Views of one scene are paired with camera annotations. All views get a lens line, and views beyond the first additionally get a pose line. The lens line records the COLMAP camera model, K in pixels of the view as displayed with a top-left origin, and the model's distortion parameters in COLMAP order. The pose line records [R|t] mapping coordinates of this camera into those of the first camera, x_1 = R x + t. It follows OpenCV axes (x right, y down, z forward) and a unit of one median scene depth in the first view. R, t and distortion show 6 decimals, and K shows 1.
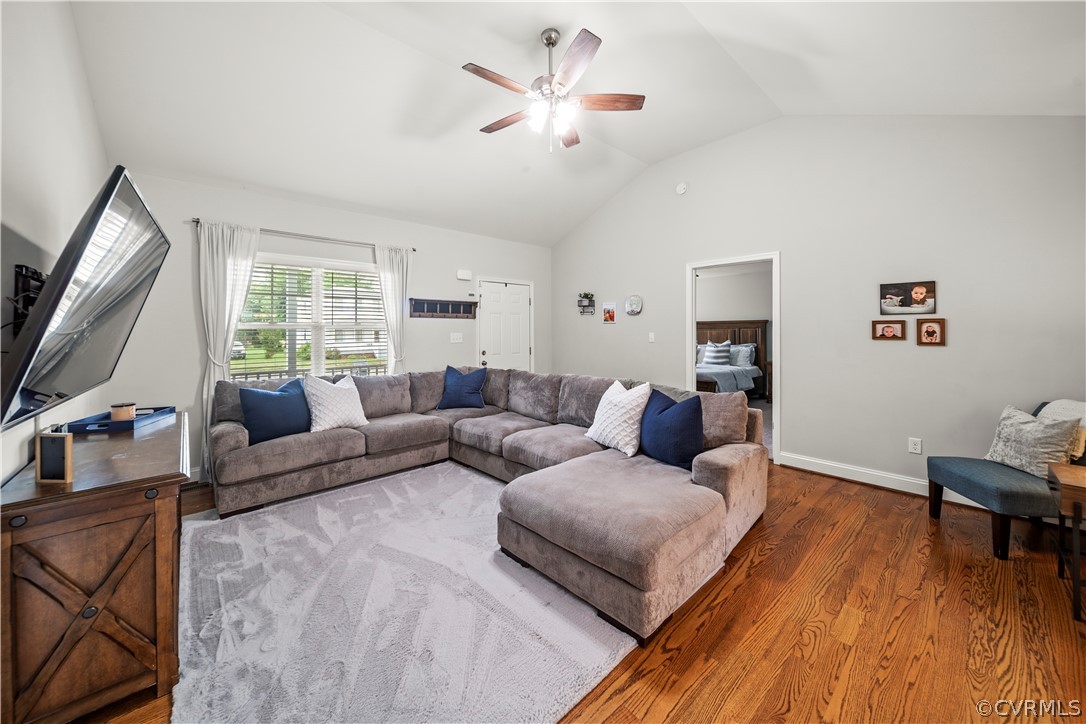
lens RADIAL K [[395.9, 0, 541.6], [0, 395.9, 332.3], [0, 0, 1]] dist [-0.000028, -0.002560]
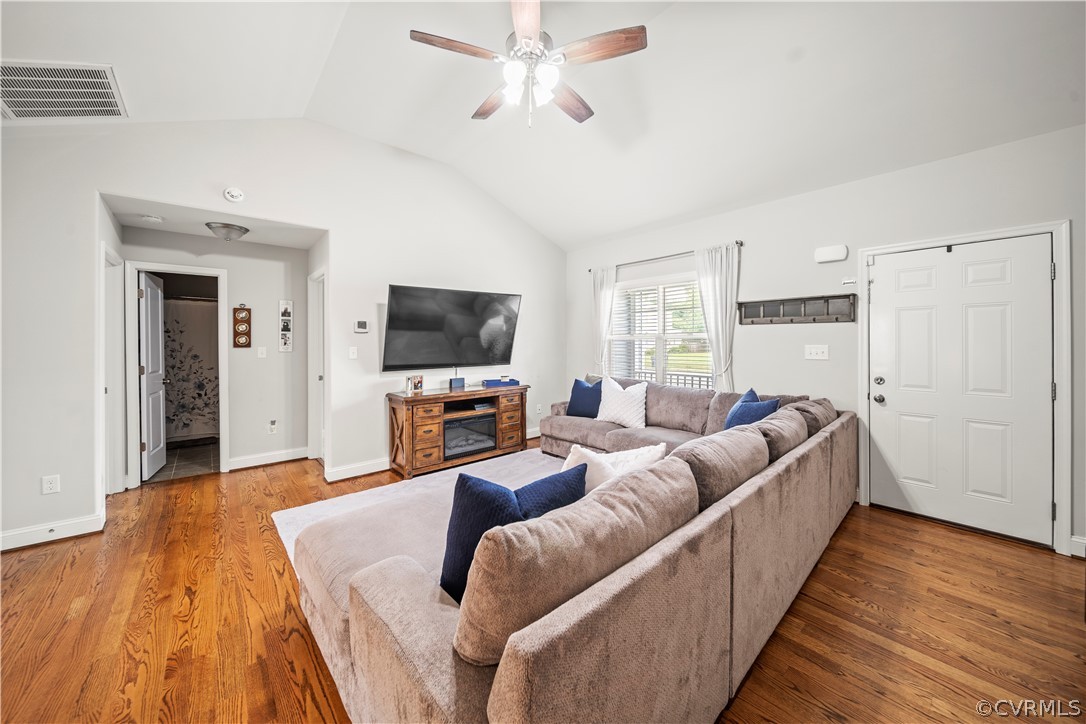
lens RADIAL K [[386.9, 0, 540.7], [0, 386.9, 344.6], [0, 0, 1]] dist [-0.001319, -0.000648]
pose [[-0.025434, 0.014151, -0.999576, 0.535611], [-0.002461, 0.999896, 0.014218, -0.008350], [0.999673, 0.002822, -0.025396, 0.671595]]
